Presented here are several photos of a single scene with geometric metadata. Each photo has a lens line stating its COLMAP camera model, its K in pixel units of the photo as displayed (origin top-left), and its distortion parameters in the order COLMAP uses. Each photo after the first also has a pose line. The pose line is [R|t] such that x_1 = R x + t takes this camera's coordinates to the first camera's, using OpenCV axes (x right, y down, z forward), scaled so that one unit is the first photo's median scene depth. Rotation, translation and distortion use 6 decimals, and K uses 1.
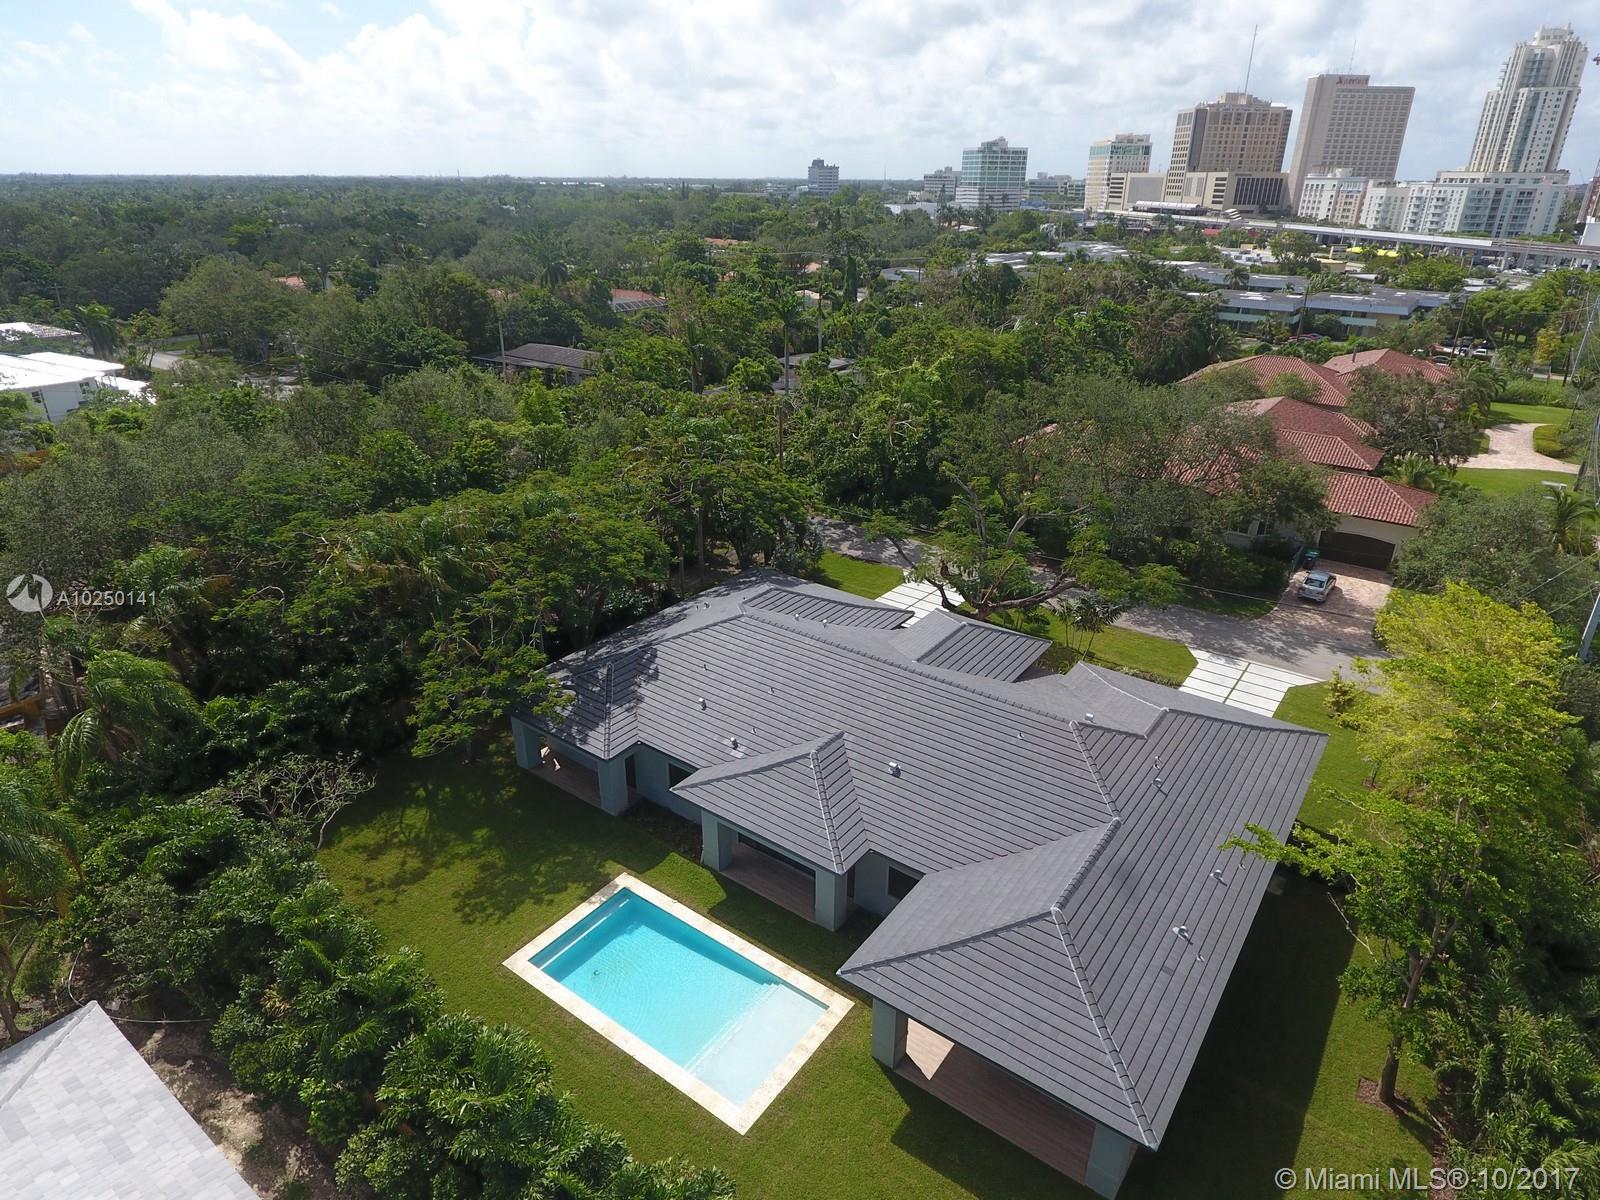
lens RADIAL K [[953.0, 0, 800.0], [0, 953.0, 600.0], [0, 0, 1]] dist [-0.004613, -0.002180]
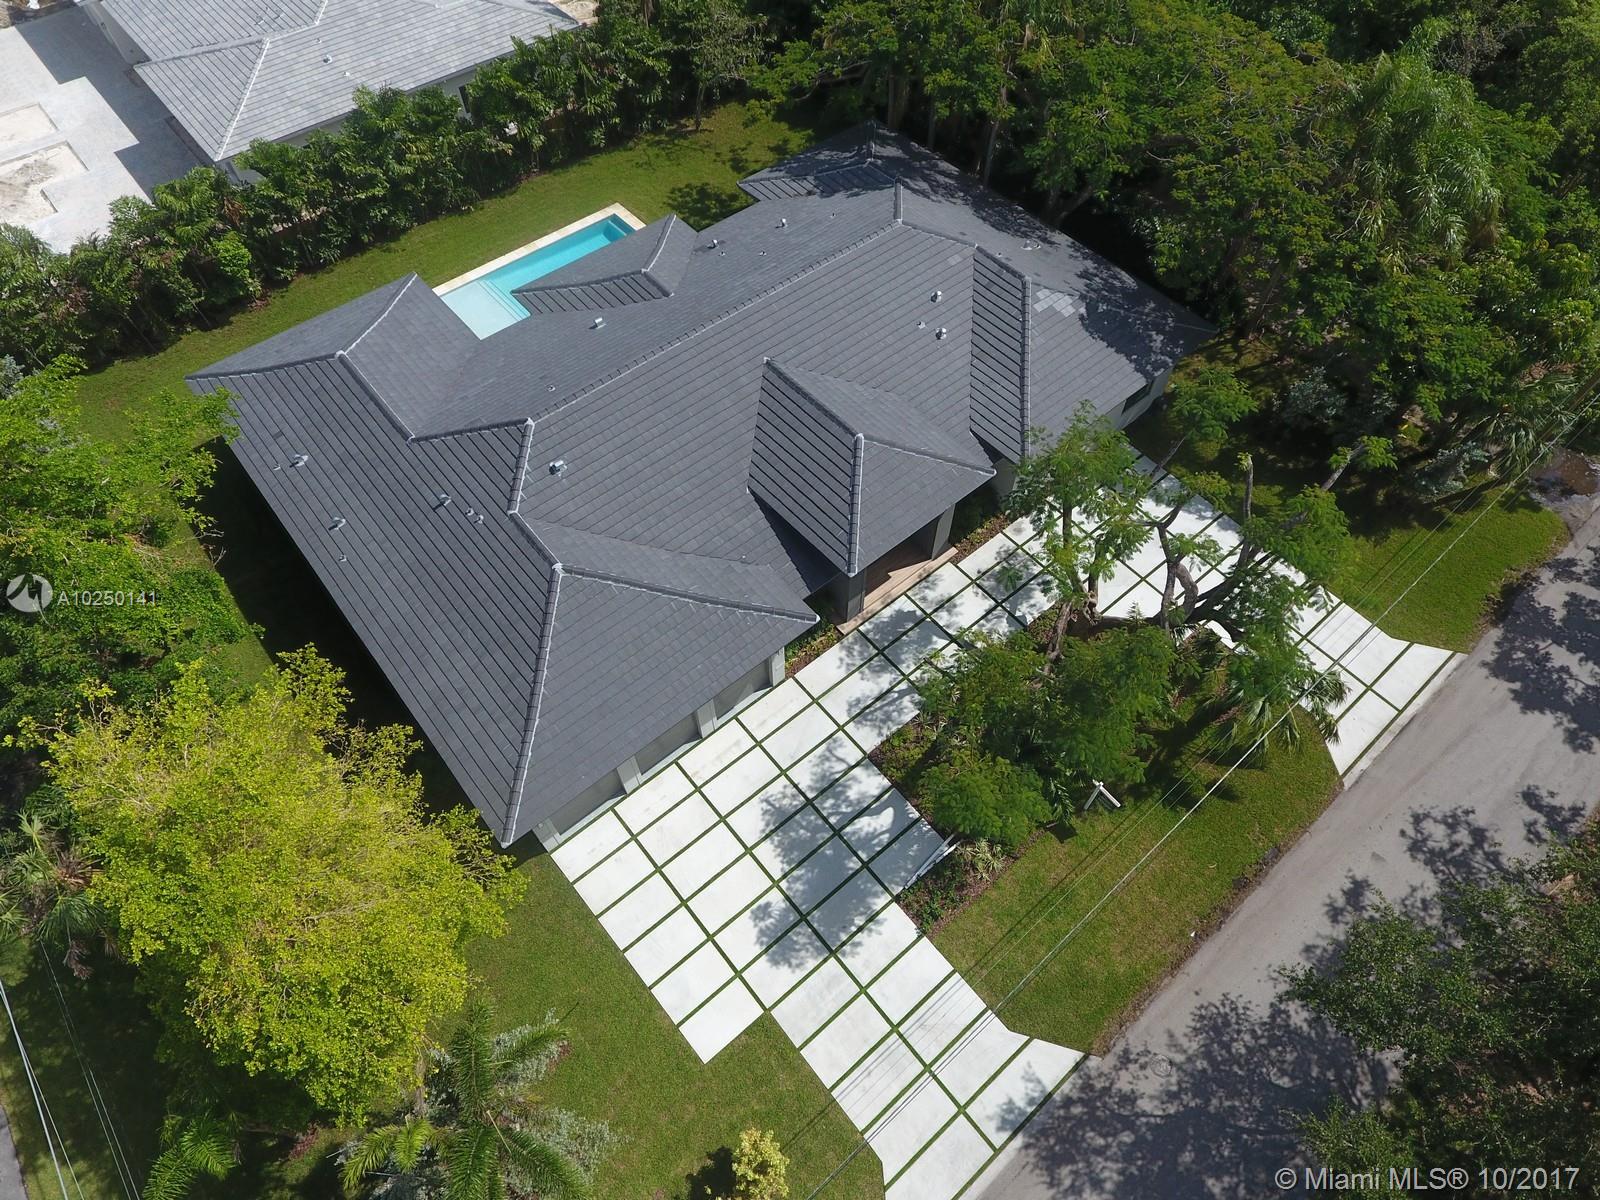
lens RADIAL K [[953.0, 0, 800.0], [0, 953.0, 600.0], [0, 0, 1]] dist [-0.004613, -0.002180]
pose [[-0.239182, 0.805462, -0.542239, 0.756055], [-0.388301, 0.432502, 0.813735, -0.539528], [0.889952, 0.405182, 0.209315, 1.025377]]
